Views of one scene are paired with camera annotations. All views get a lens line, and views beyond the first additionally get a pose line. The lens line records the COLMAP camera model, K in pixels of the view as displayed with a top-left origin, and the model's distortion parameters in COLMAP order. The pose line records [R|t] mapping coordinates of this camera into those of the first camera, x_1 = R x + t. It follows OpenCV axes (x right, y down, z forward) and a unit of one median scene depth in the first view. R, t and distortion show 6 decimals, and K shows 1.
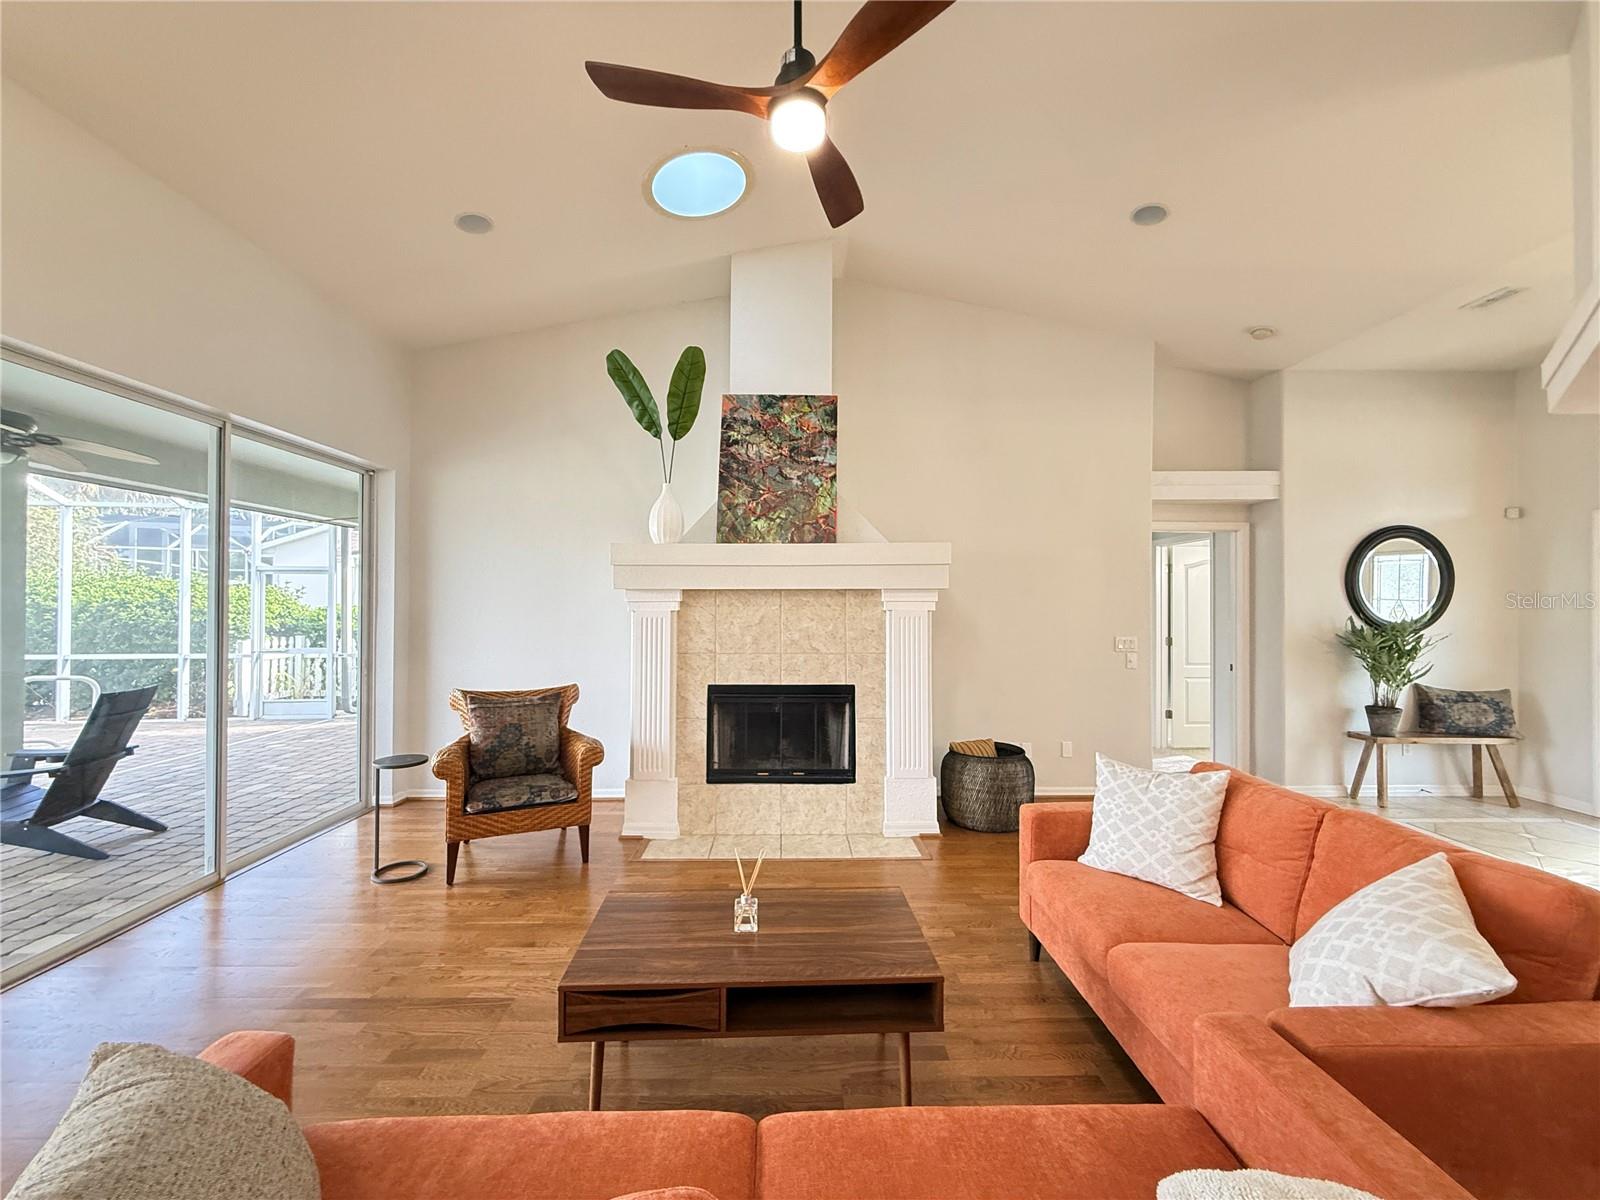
lens RADIAL K [[636.7, 0, 802.5], [0, 636.7, 601.8], [0, 0, 1]] dist [0.002302, -0.000116]
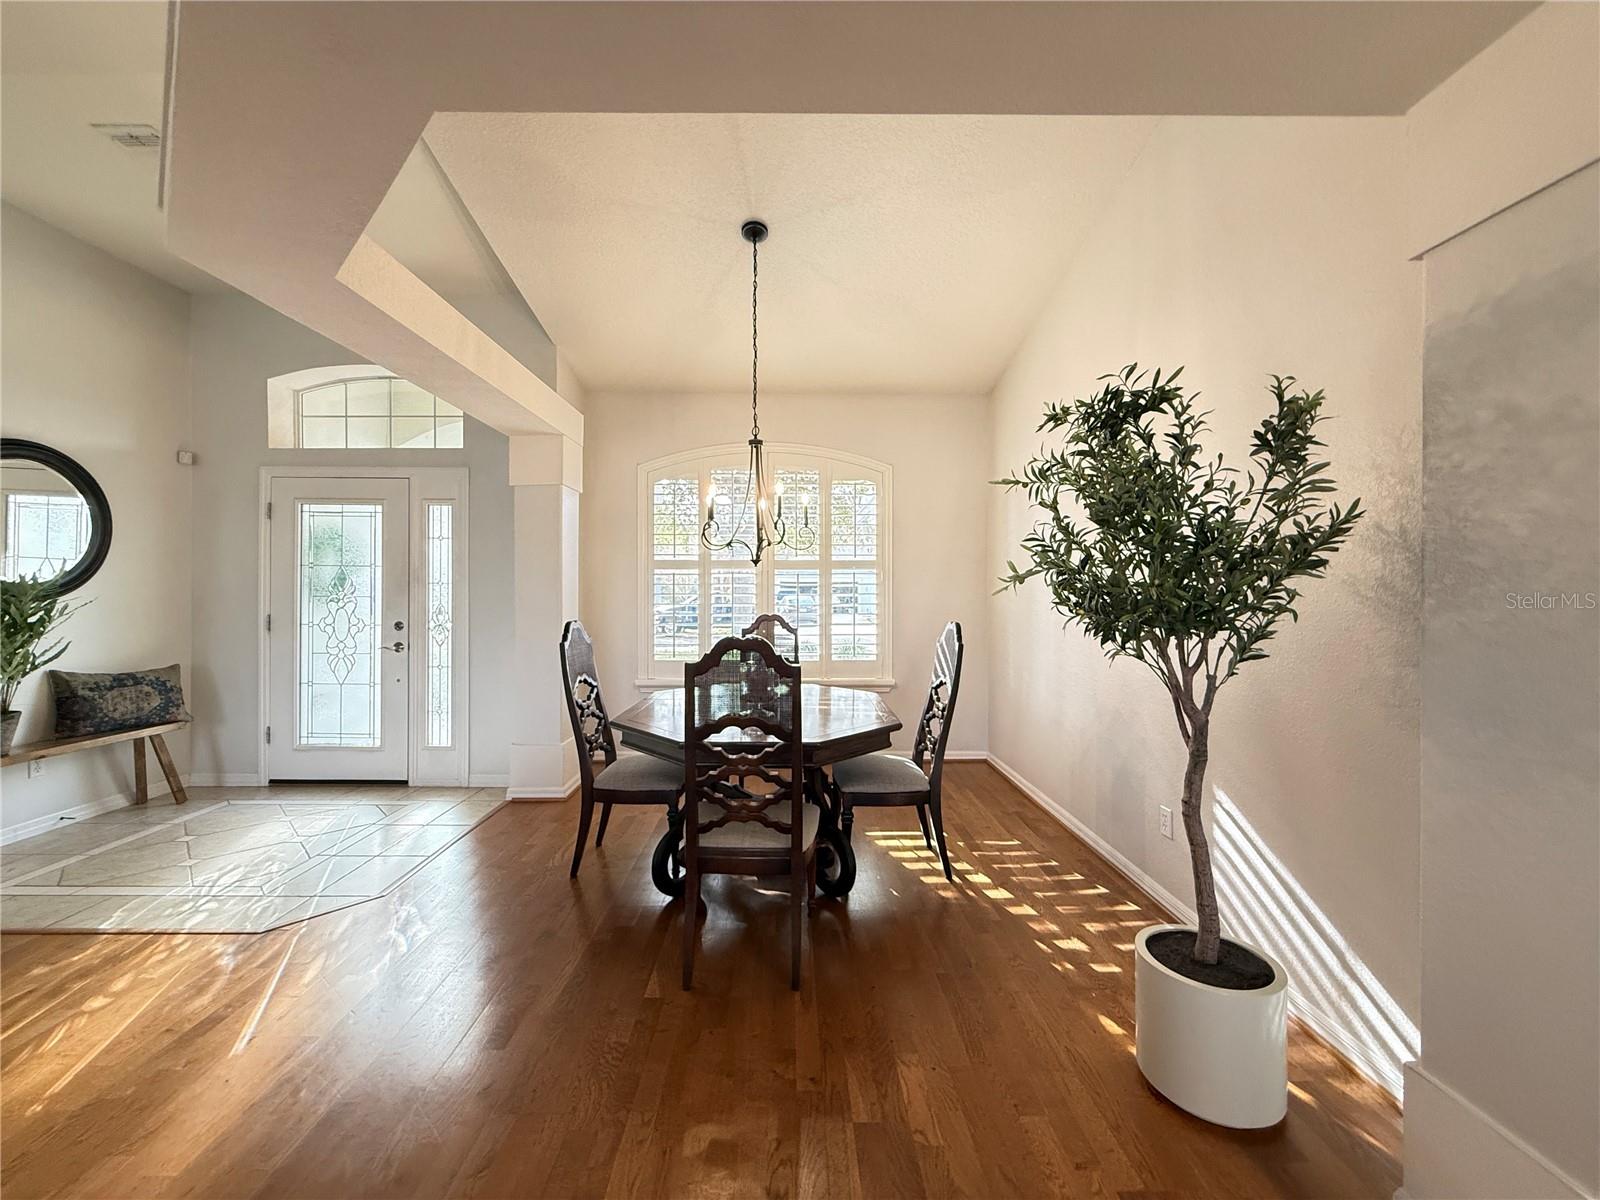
lens RADIAL K [[636.7, 0, 789.0], [0, 636.7, 596.4], [0, 0, 1]] dist [0.002302, -0.000116]
pose [[0.018939, -0.003365, 0.999815, 0.318313], [-0.010979, 0.999933, 0.003574, 0.040464], [-0.999760, -0.011045, 0.018901, 0.203040]]
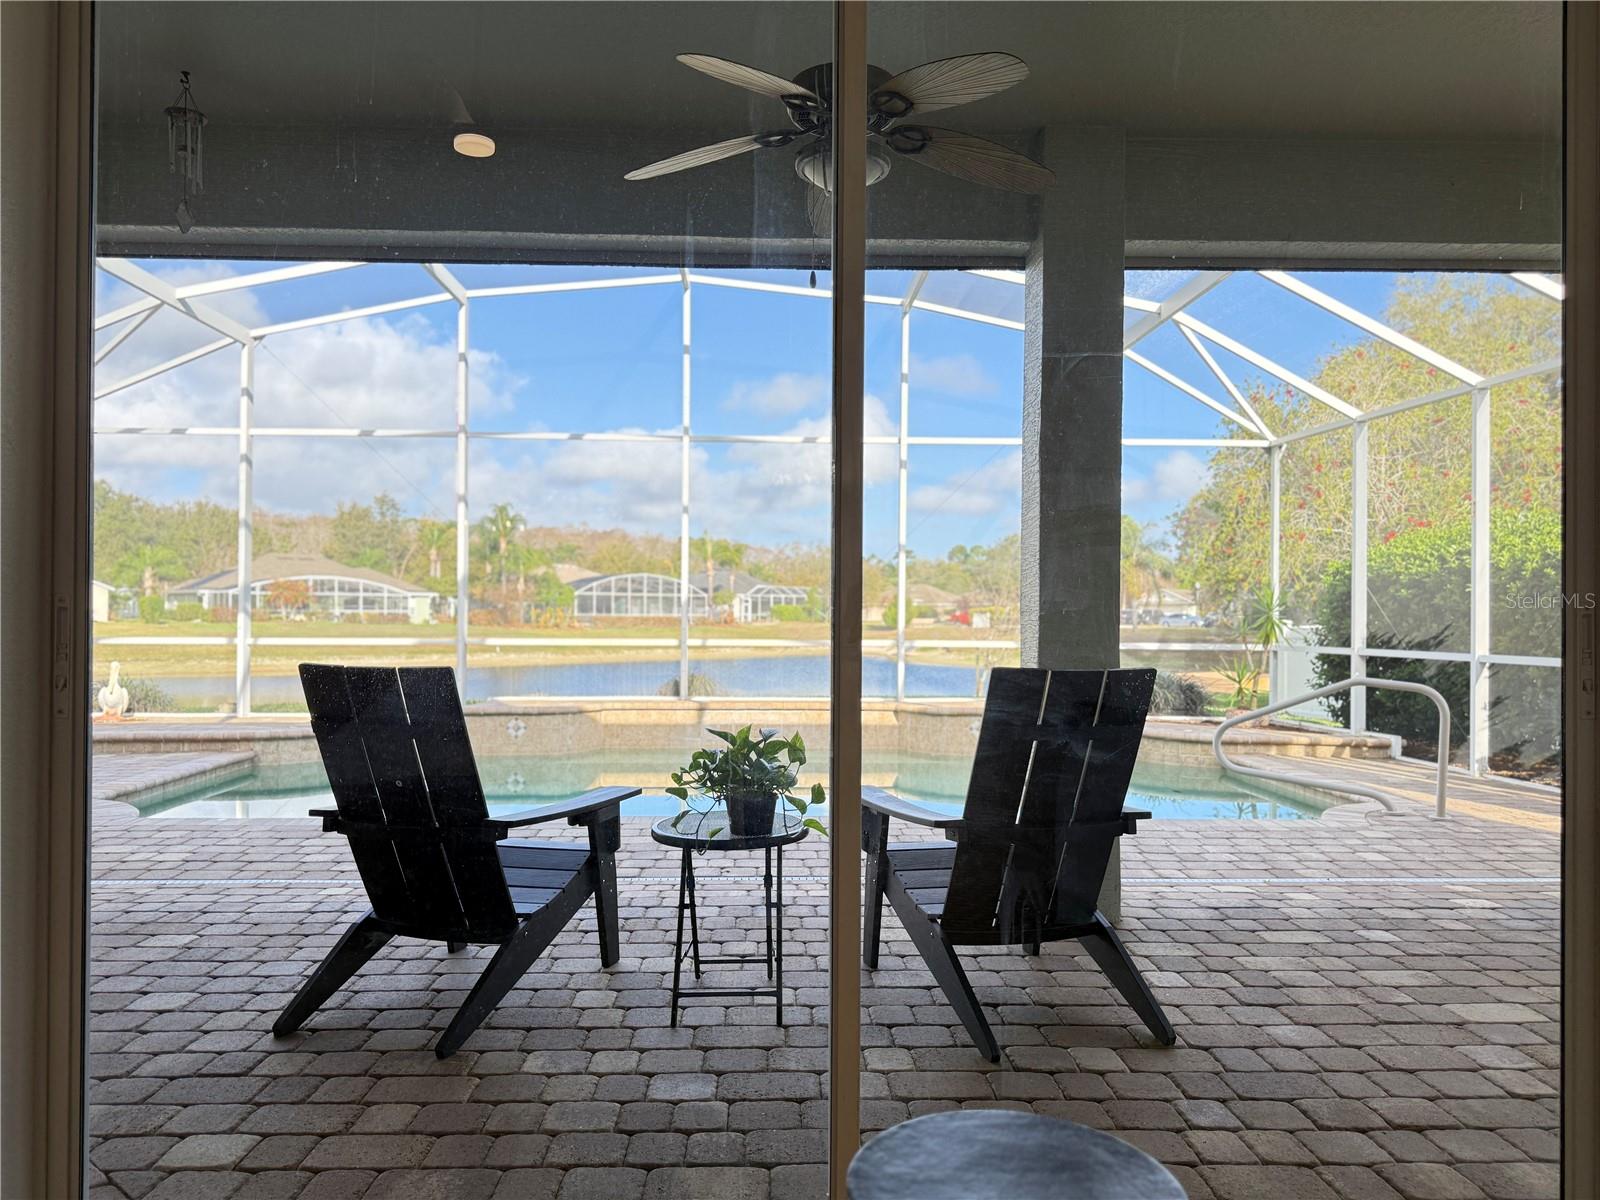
lens RADIAL K [[1133.2, 0, 803.4], [0, 1133.2, 597.5], [0, 0, 1]] dist [0.066999, -0.079395]
pose [[0.010985, -0.017572, -0.999785, -0.301656], [0.004104, 0.999838, -0.017528, 0.098163], [0.999931, -0.003911, 0.011055, 0.787333]]
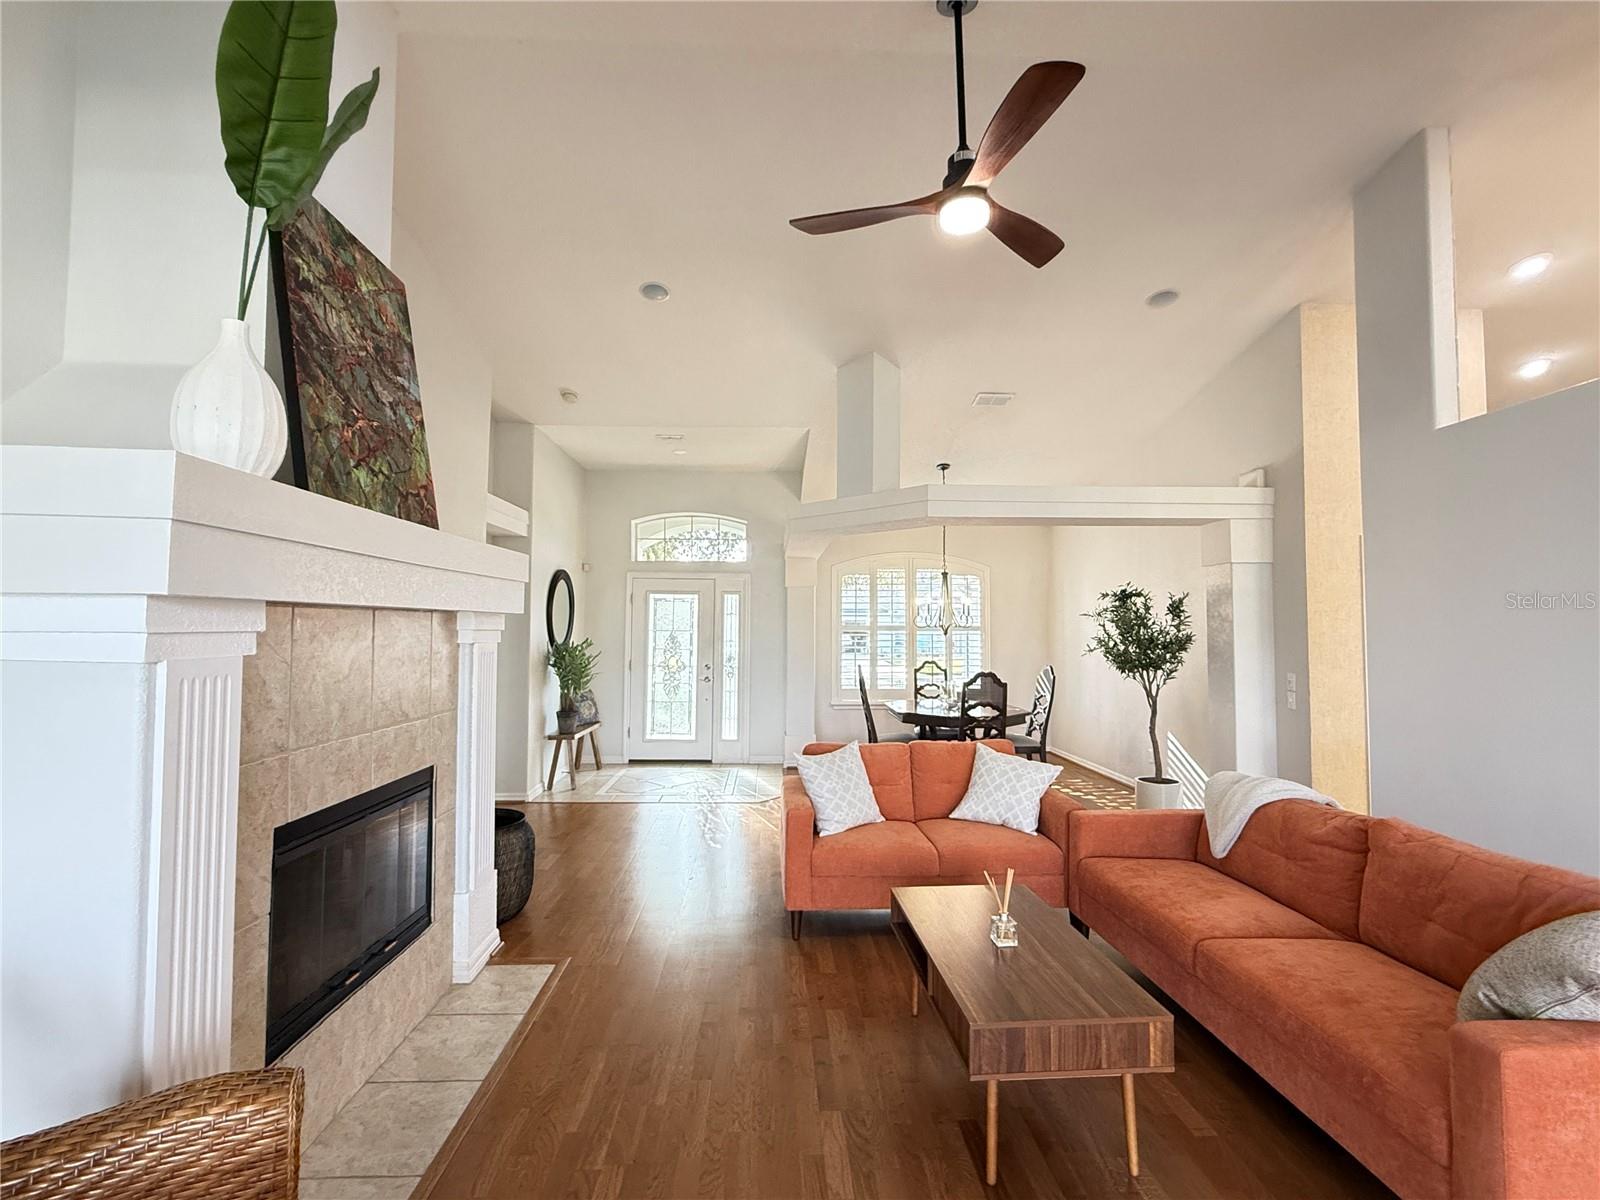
lens RADIAL K [[723.0, 0, 793.4], [0, 723.0, 593.6], [0, 0, 1]] dist [-0.003874, -0.000319]
pose [[-0.020454, 0.048627, 0.998608, -0.628097], [-0.013311, 0.998715, -0.048905, -0.006201], [-0.999702, -0.014292, -0.019781, 0.658839]]
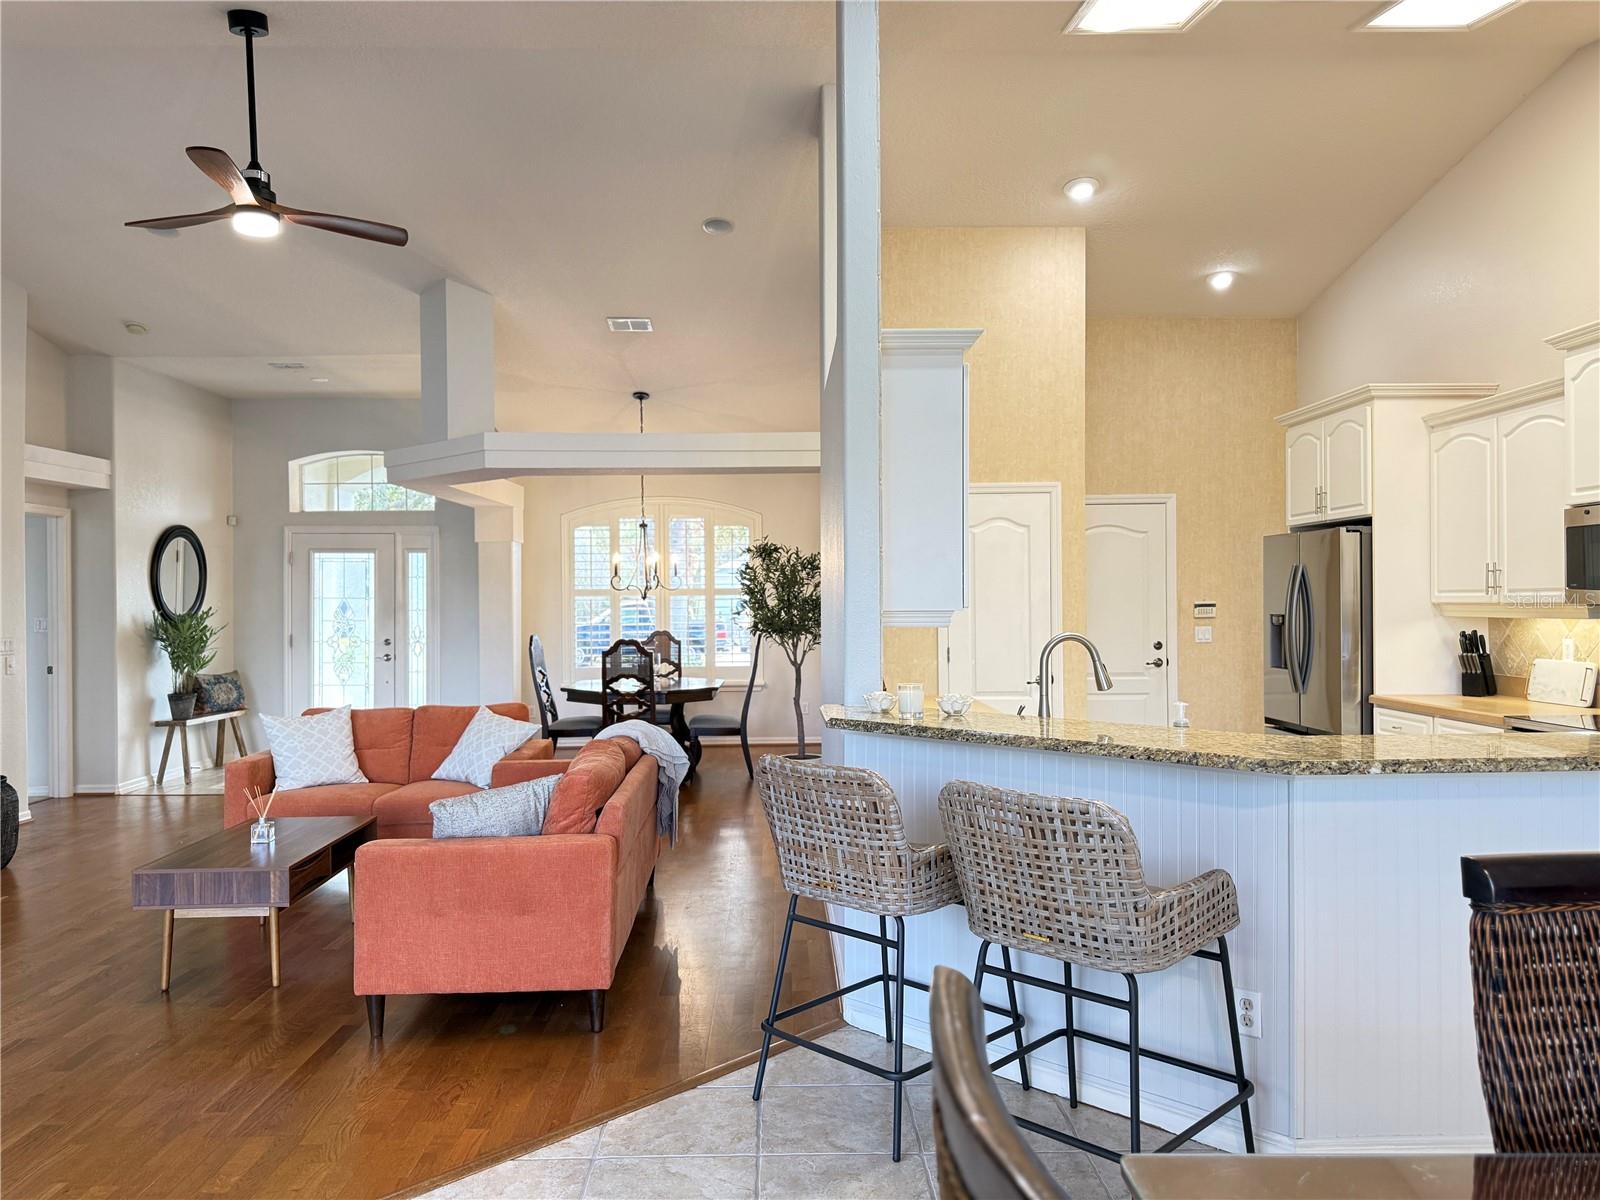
lens RADIAL K [[1133.2, 0, 797.7], [0, 1133.2, 606.3], [0, 0, 1]] dist [0.066999, -0.079395]
pose [[0.001691, -0.007192, 0.999973, -1.169133], [-0.002709, 0.999970, 0.007196, 0.000486], [-0.999995, -0.002721, 0.001672, -0.052236]]
